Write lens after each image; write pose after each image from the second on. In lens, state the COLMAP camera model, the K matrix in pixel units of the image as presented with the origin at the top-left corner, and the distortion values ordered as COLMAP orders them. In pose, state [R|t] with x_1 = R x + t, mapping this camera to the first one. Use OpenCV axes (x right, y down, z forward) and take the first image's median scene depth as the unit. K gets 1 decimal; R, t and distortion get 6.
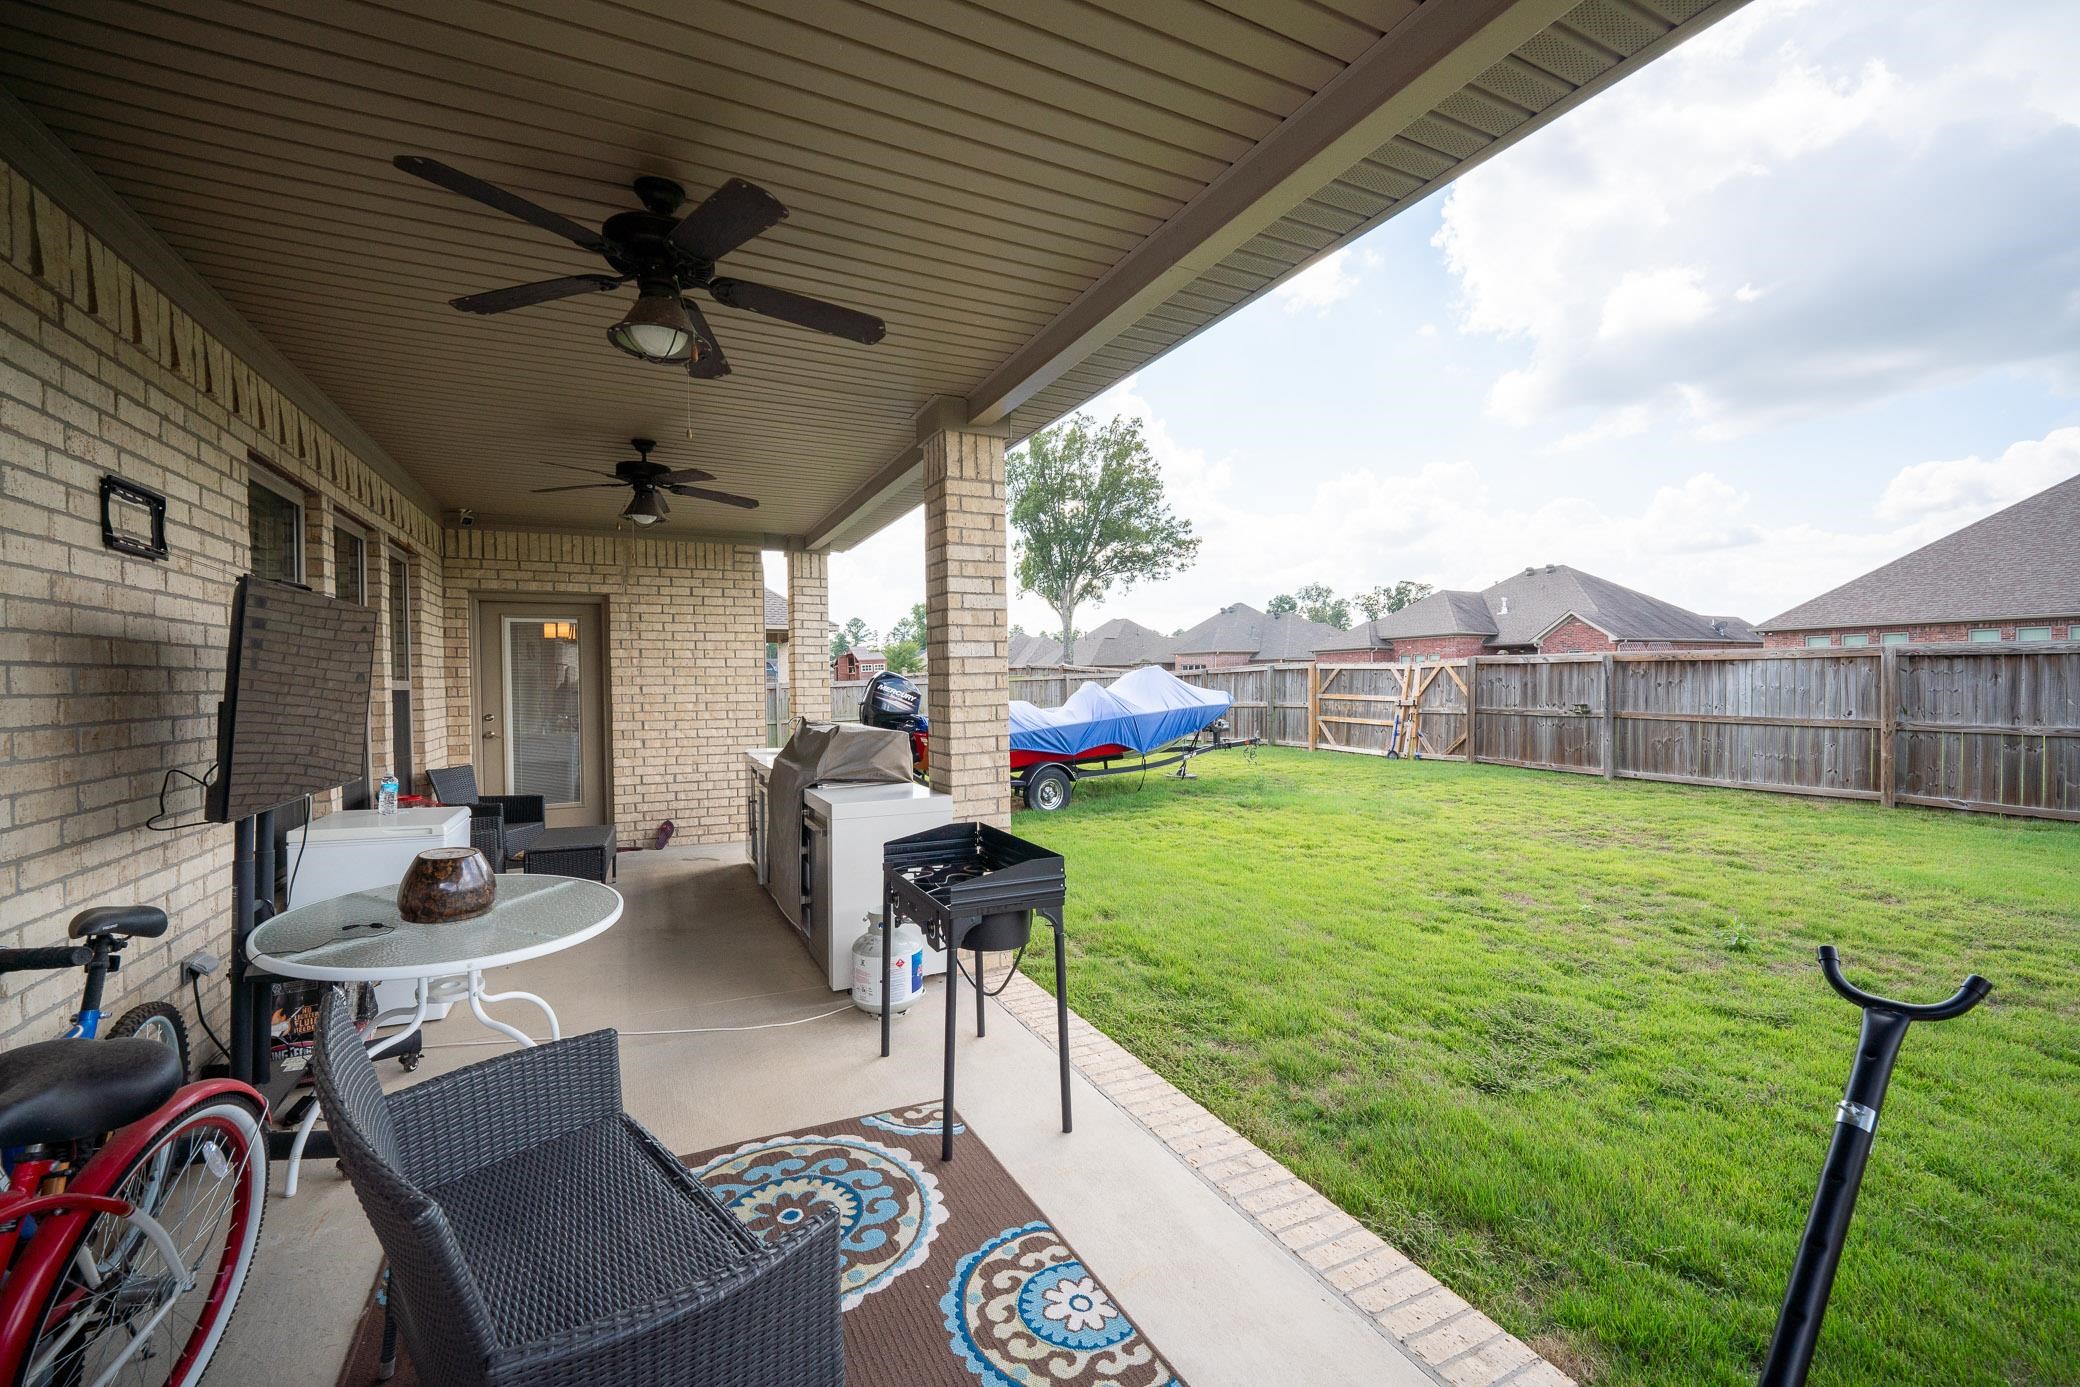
lens RADIAL K [[843.9, 0, 1038.8], [0, 843.9, 693.9], [0, 0, 1]] dist [-0.022060, 0.000390]
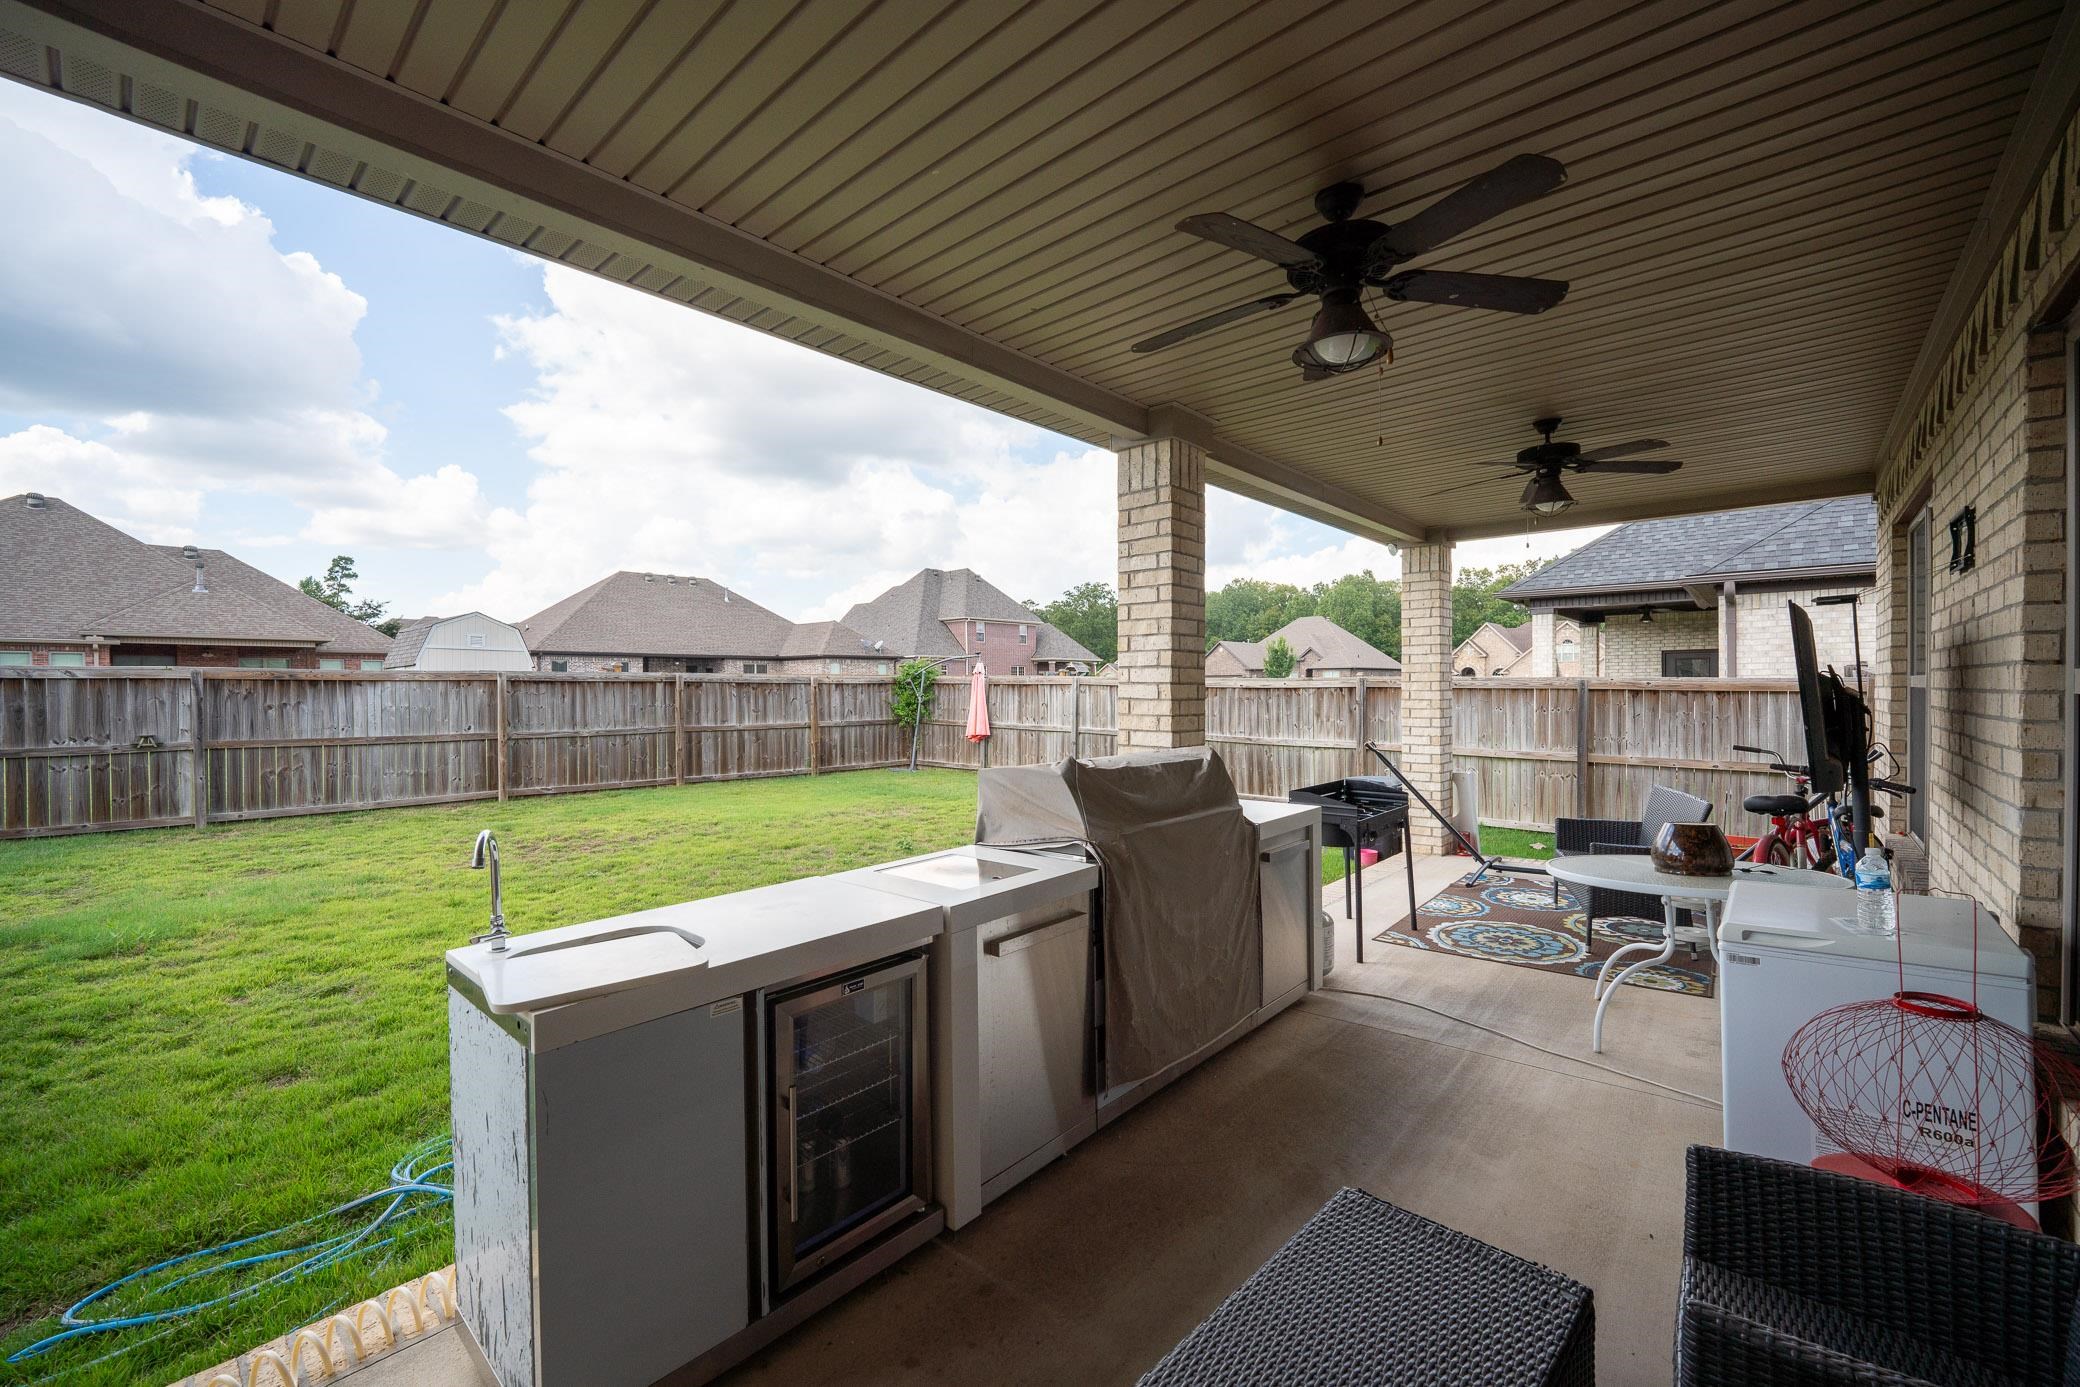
lens RADIAL K [[843.9, 0, 1038.5], [0, 843.9, 695.1], [0, 0, 1]] dist [-0.022060, 0.000390]
pose [[-0.380555, 0.004728, 0.924746, -0.428925], [0.025641, 0.999656, 0.005441, -0.009332], [-0.924403, 0.025782, -0.380545, 0.683376]]
